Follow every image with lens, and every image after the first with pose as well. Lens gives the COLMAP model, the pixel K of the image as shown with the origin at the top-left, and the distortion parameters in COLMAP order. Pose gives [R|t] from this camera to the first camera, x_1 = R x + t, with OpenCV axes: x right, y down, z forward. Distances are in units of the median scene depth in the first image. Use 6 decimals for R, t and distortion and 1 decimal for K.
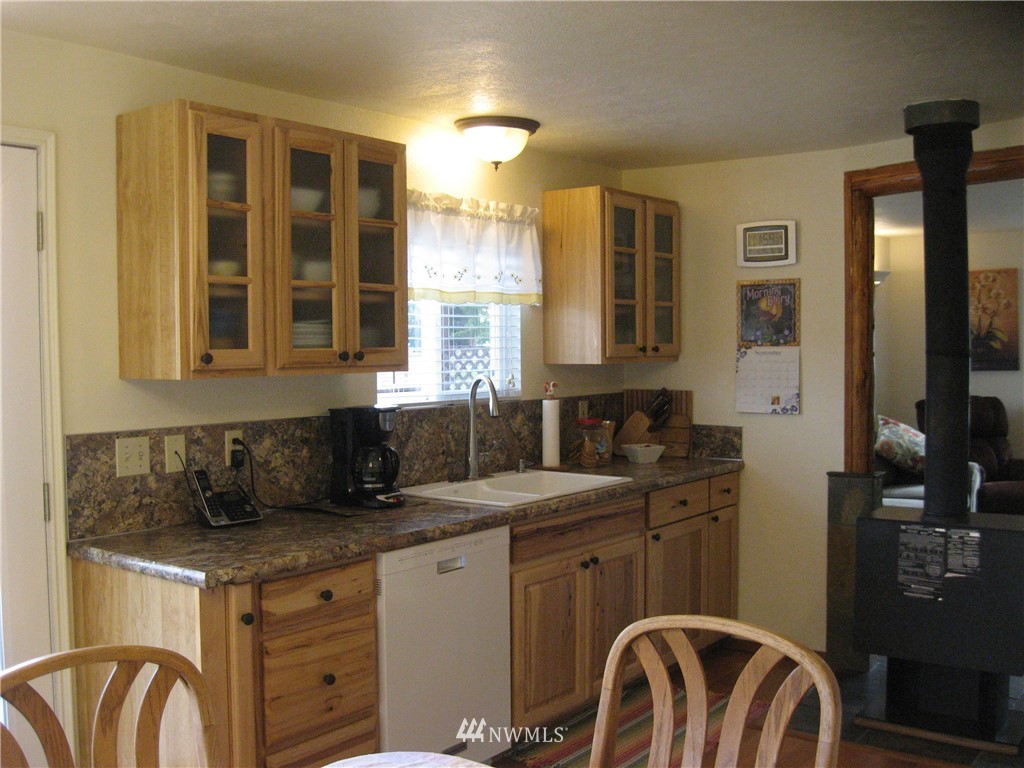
lens RADIAL K [[1097.4, 0, 512.8], [0, 1097.4, 384.1], [0, 0, 1]] dist [-0.087595, 0.000000]
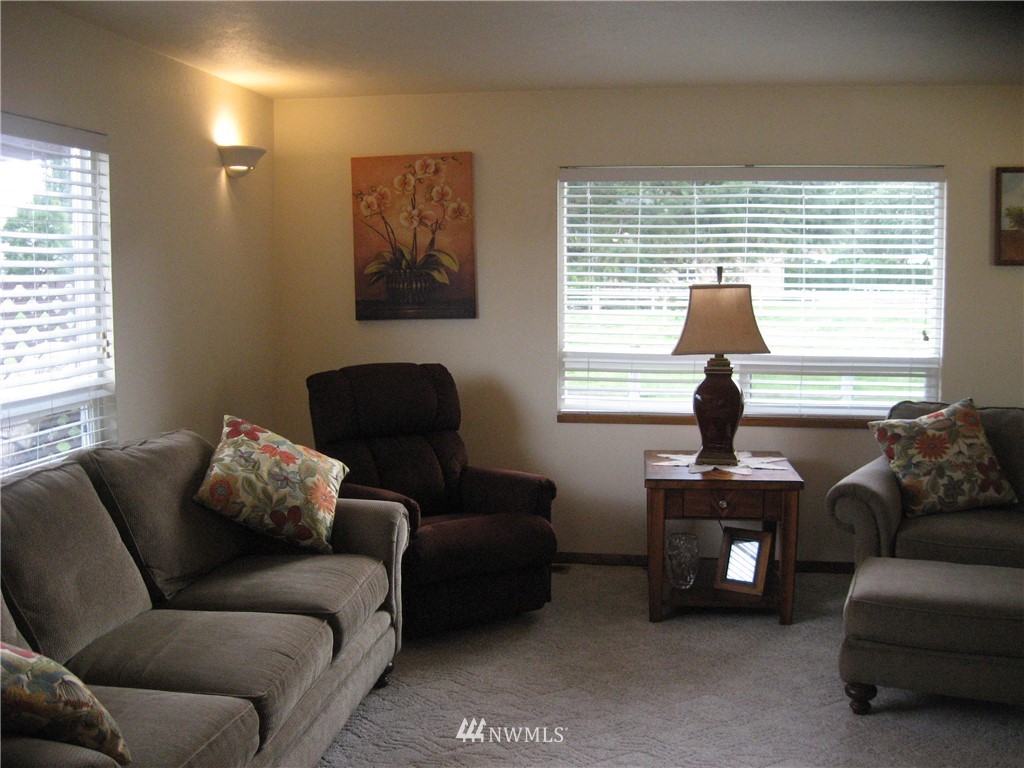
lens RADIAL K [[1097.4, 0, 512.3], [0, 1097.4, 382.8], [0, 0, 1]] dist [-0.087595, 0.000000]
pose [[0.891341, -0.039693, 0.451592, 0.202198], [0.008347, 0.997428, 0.071194, -0.020590], [-0.453256, -0.059688, 0.889380, 0.426292]]
